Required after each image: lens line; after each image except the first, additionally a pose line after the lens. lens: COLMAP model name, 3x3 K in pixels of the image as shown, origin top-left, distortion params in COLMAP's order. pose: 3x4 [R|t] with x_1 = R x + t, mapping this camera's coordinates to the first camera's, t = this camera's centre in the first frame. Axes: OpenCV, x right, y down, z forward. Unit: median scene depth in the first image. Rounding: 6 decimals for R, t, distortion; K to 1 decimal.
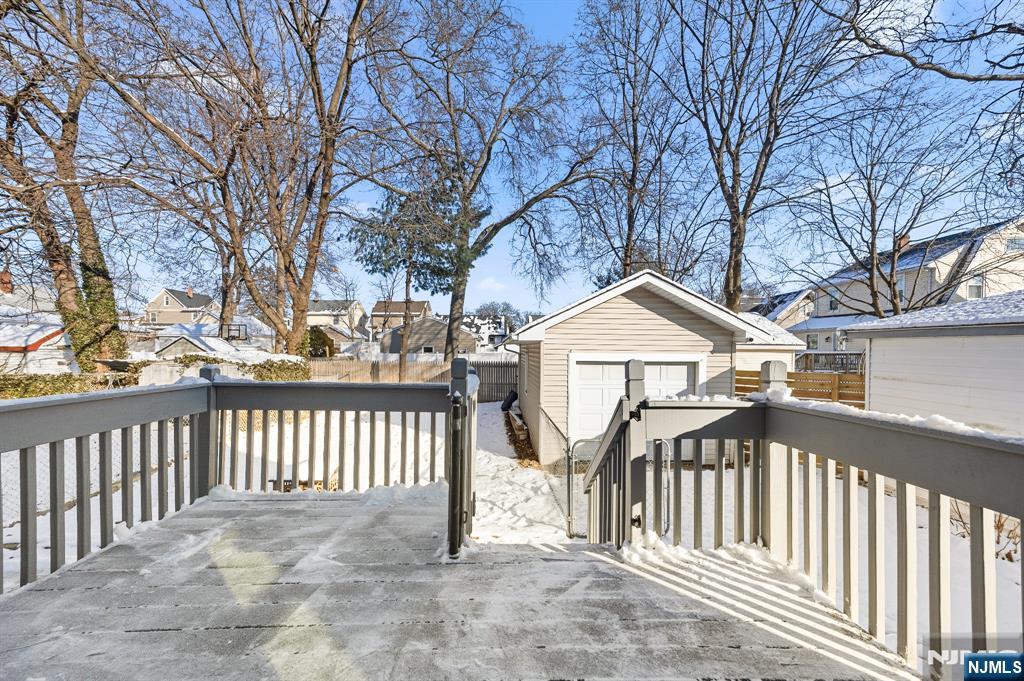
lens RADIAL K [[400.0, 0, 515.0], [0, 400.0, 347.0], [0, 0, 1]] dist [0.006124, -0.002089]
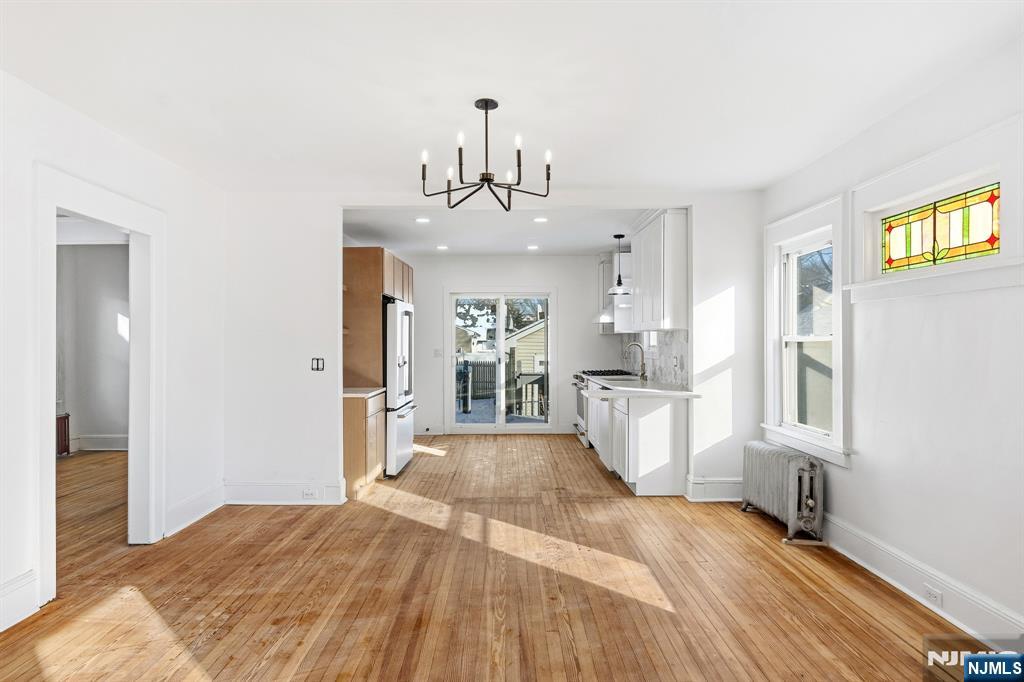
lens RADIAL K [[545.7, 0, 504.7], [0, 545.7, 343.9], [0, 0, 1]] dist [-0.027351, -0.001256]
pose [[0.999307, -0.002181, -0.037168, 0.098530], [0.002347, 0.999987, 0.004419, -0.035189], [0.037158, -0.004503, 0.999299, -0.981345]]
